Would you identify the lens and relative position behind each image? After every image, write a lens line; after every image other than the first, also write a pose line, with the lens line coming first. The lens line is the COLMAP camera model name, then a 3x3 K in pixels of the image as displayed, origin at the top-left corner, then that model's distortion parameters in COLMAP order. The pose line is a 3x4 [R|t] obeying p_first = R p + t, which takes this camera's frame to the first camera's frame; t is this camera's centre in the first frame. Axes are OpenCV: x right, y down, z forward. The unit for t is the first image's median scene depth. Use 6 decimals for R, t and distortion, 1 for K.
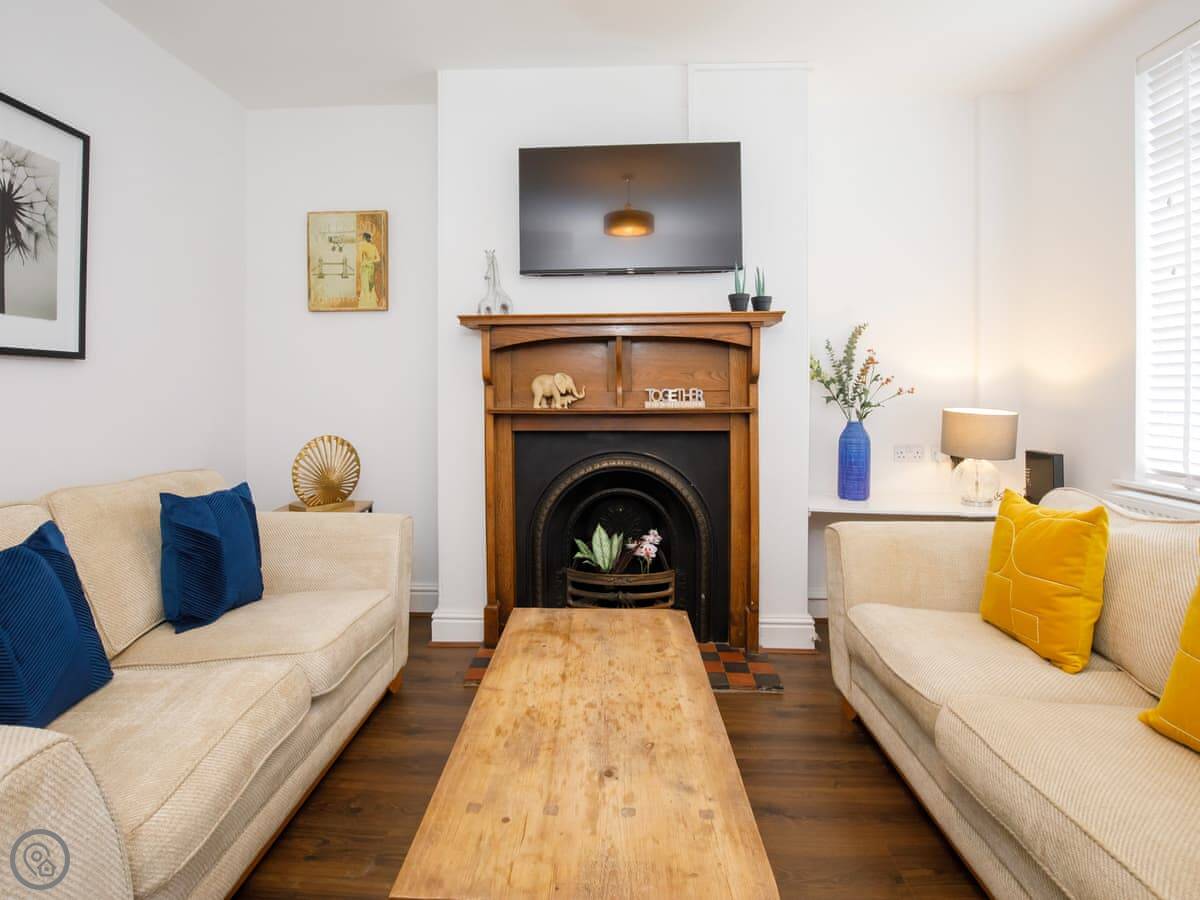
lens RADIAL K [[654.2, 0, 584.5], [0, 654.2, 376.0], [0, 0, 1]] dist [-0.022897, -0.000085]
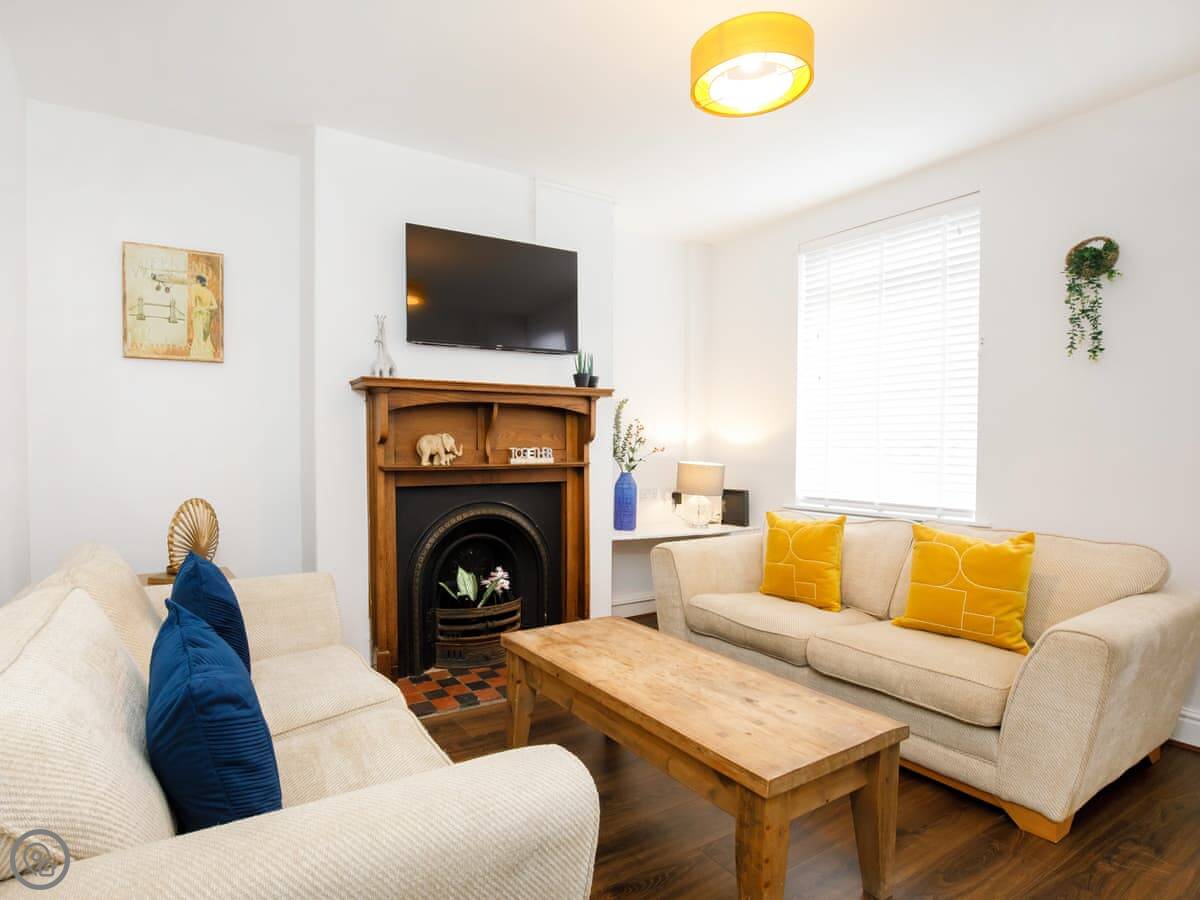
lens RADIAL K [[627.8, 0, 521.0], [0, 627.8, 446.8], [0, 0, 1]] dist [-0.027591, 0.000016]
pose [[0.843541, 0.002888, 0.537057, -0.498187], [-0.013379, 0.999788, 0.015639, -0.000049], [-0.536898, -0.020377, 0.843401, 0.026683]]
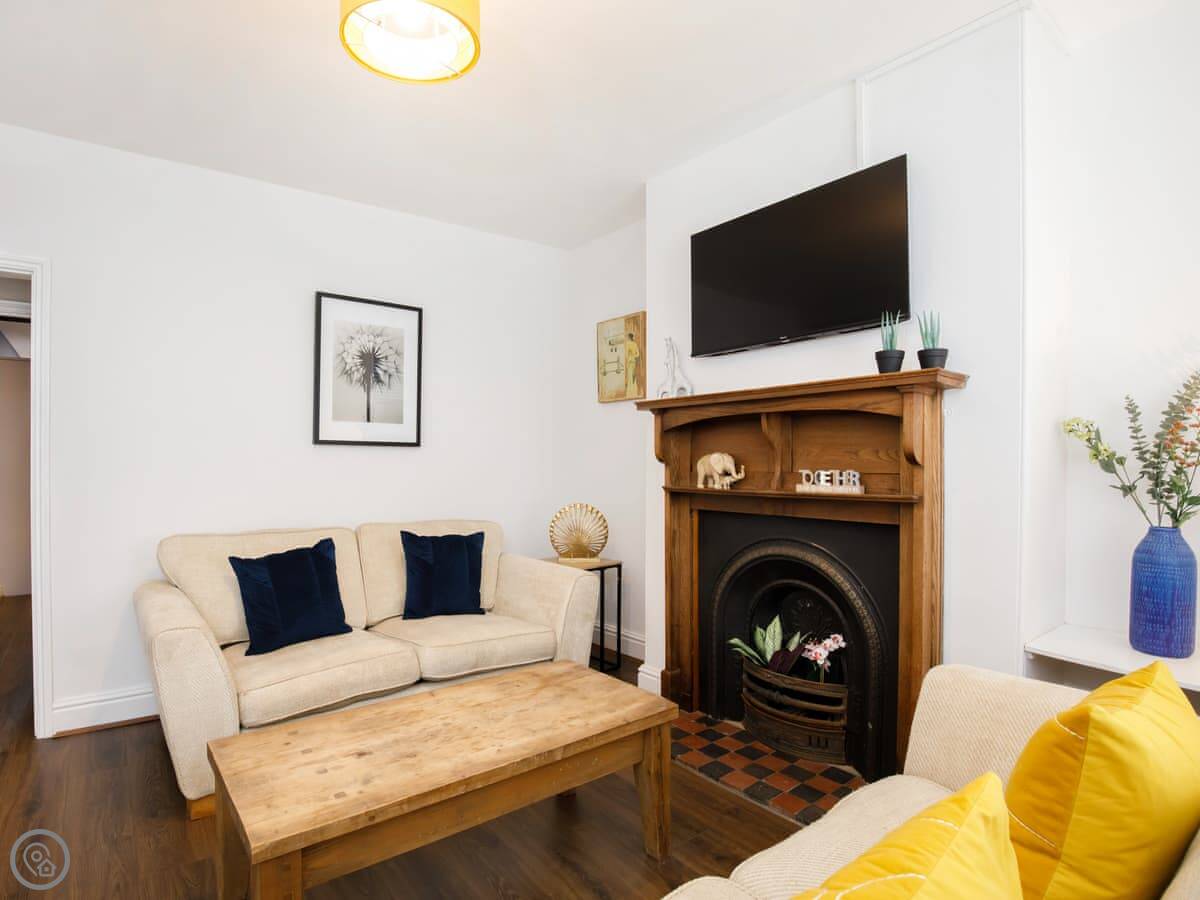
lens RADIAL K [[639.6, 0, 552.2], [0, 639.6, 451.3], [0, 0, 1]] dist [-0.037783, -0.000163]
pose [[0.632879, -0.008180, -0.774207, 0.542694], [0.007570, 0.999962, -0.004377, -0.004346], [0.774213, -0.003091, 0.632917, 0.195842]]
